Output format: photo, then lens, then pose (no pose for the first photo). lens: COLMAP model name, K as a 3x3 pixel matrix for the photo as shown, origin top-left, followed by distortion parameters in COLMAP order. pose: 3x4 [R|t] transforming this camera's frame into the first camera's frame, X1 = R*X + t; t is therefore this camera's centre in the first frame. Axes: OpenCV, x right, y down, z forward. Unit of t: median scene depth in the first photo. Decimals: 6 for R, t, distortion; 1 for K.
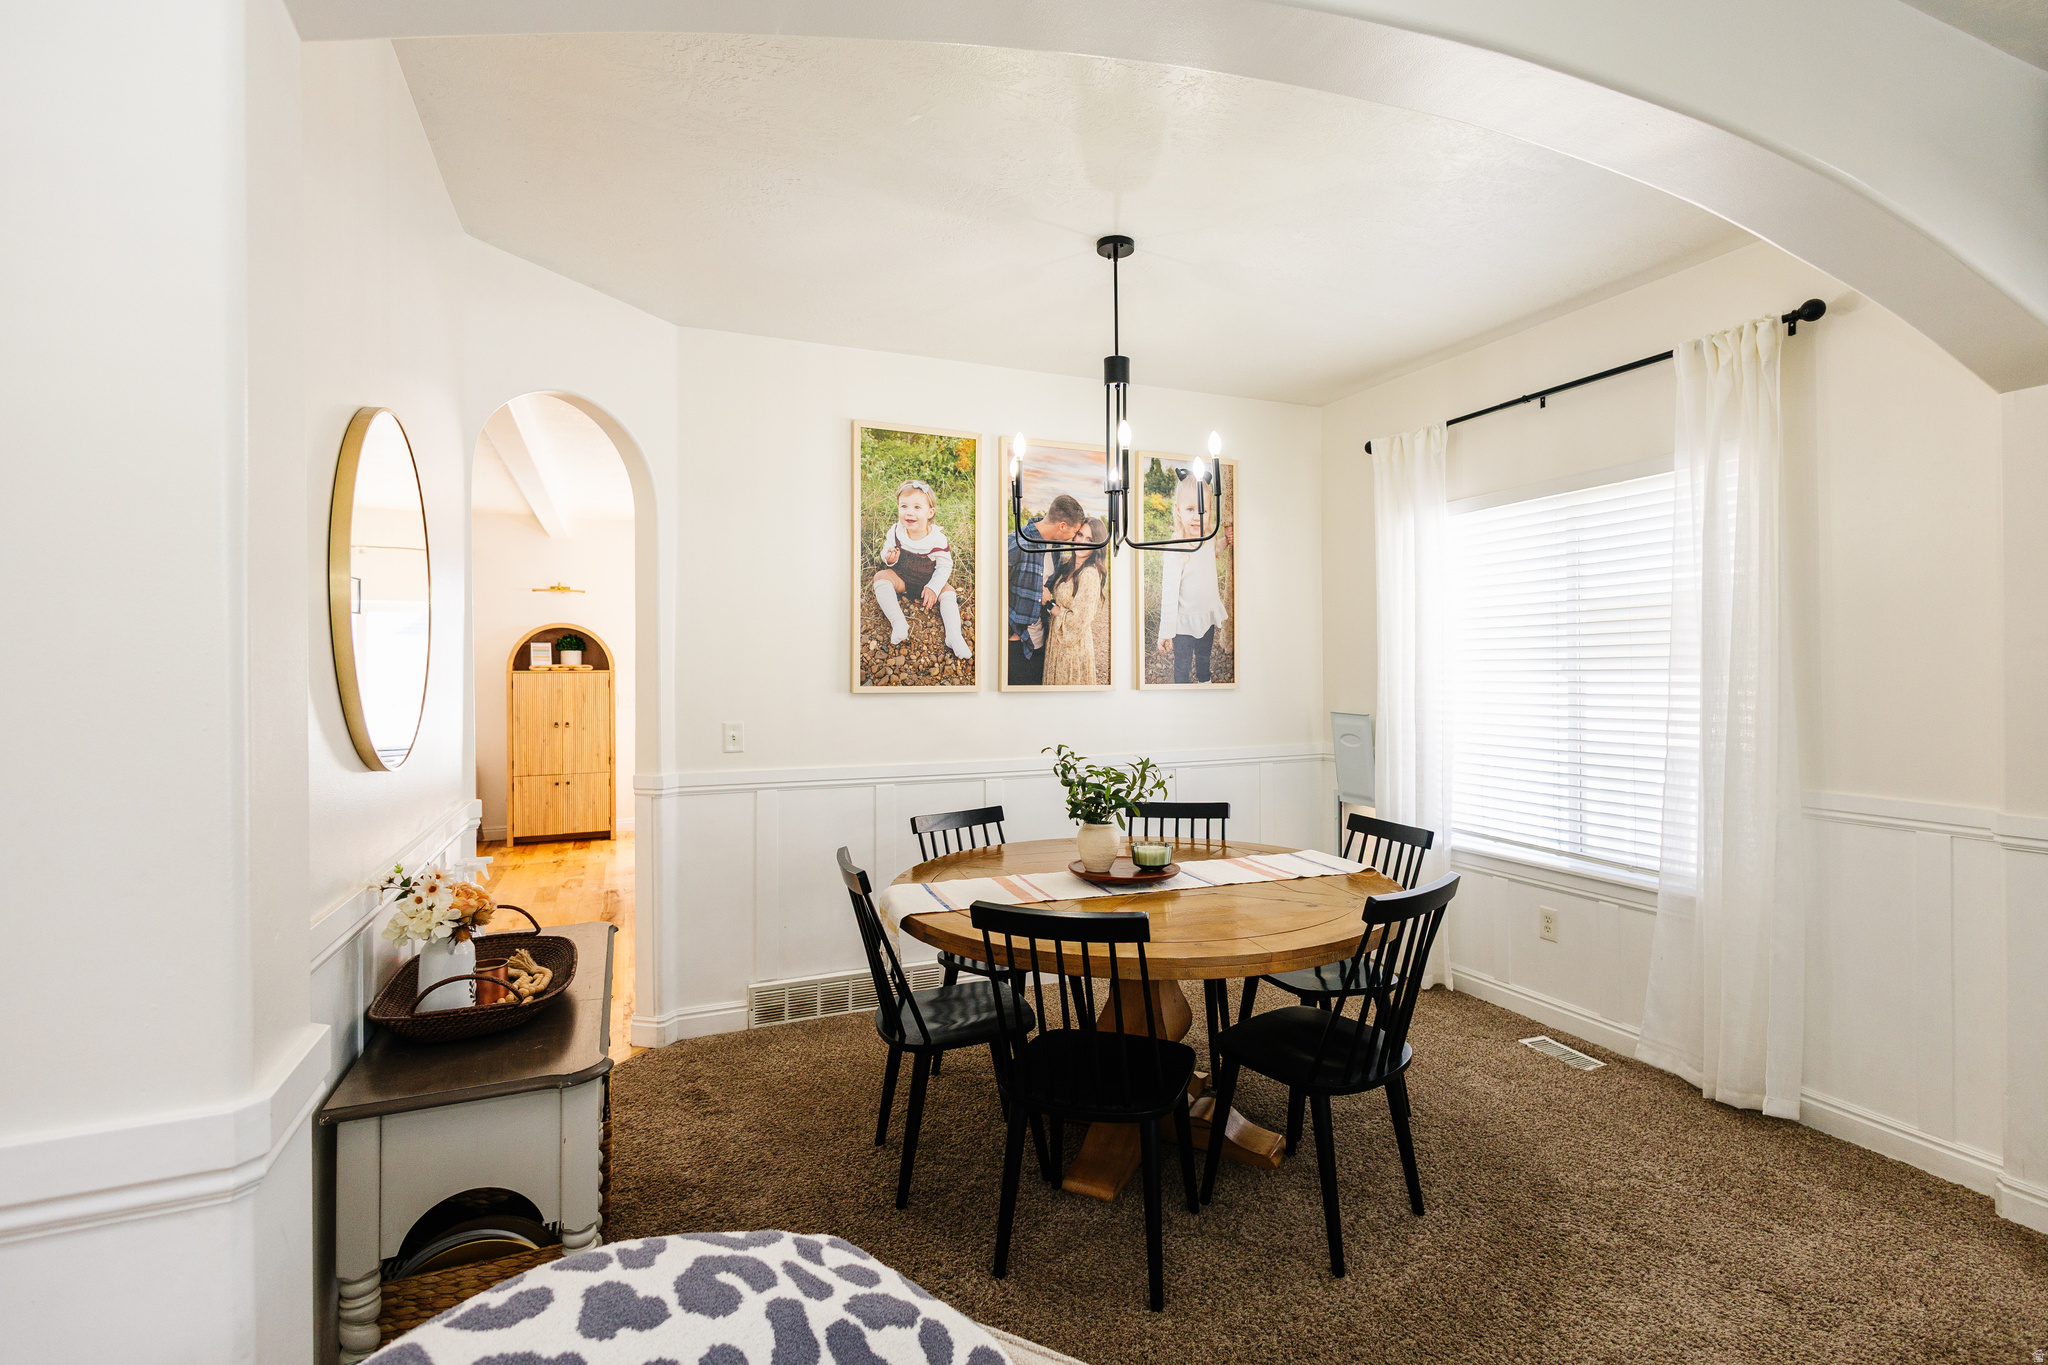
lens RADIAL K [[963.2, 0, 1029.7], [0, 963.2, 669.0], [0, 0, 1]] dist [0.013448, -0.001337]
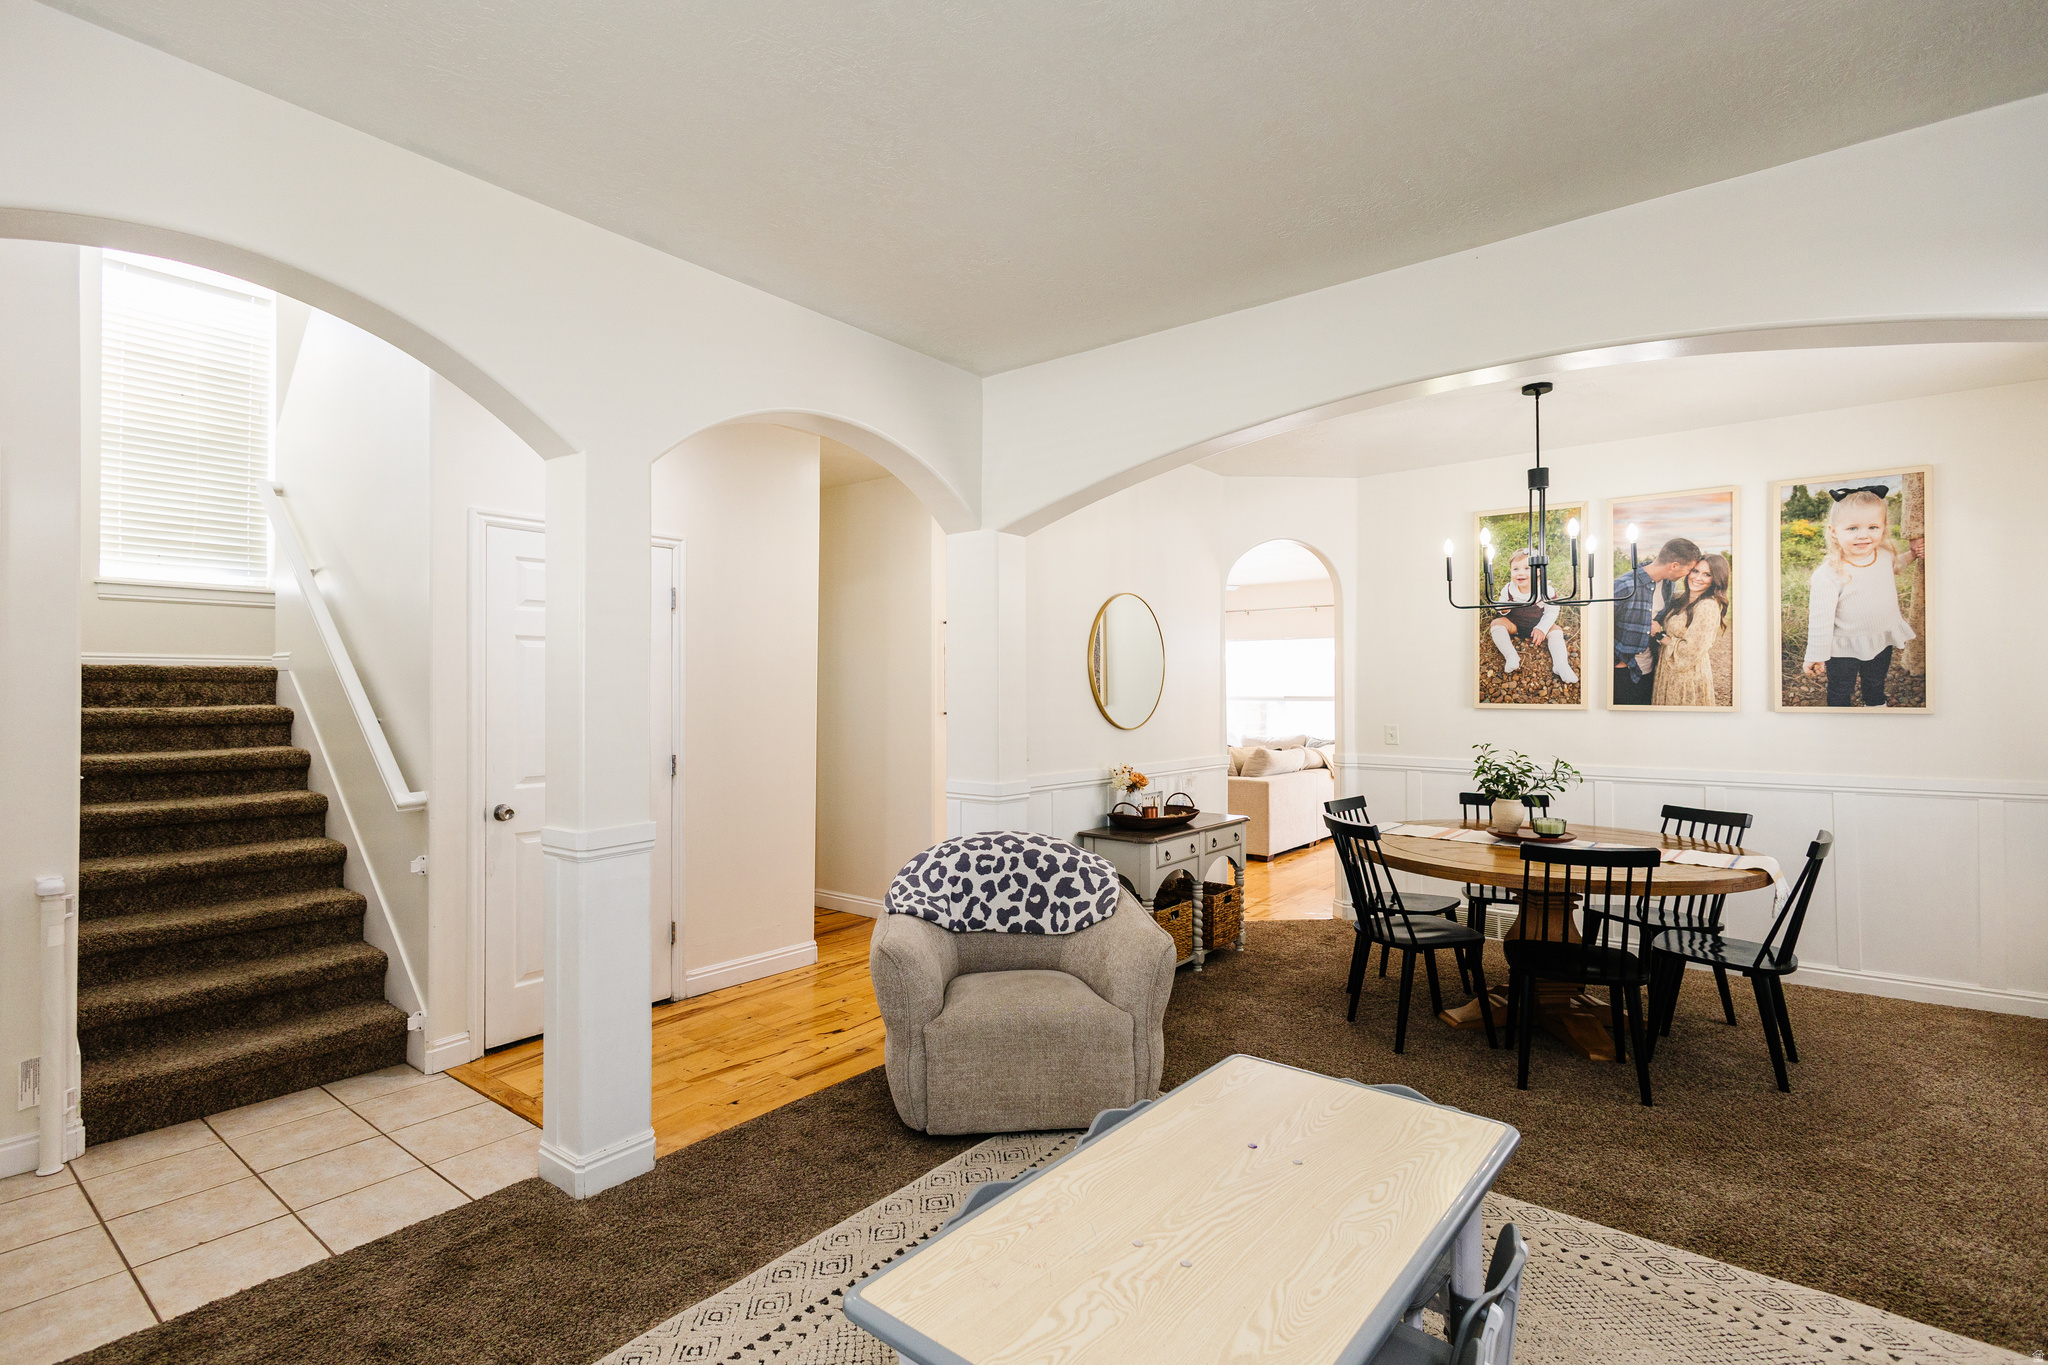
lens RADIAL K [[963.2, 0, 1003.6], [0, 963.2, 694.7], [0, 0, 1]] dist [0.013448, -0.001337]
pose [[0.454740, 0.008897, -0.890580, 0.700120], [0.000786, 0.999946, 0.010391, -0.008709], [0.890624, -0.005425, 0.454708, -0.230022]]
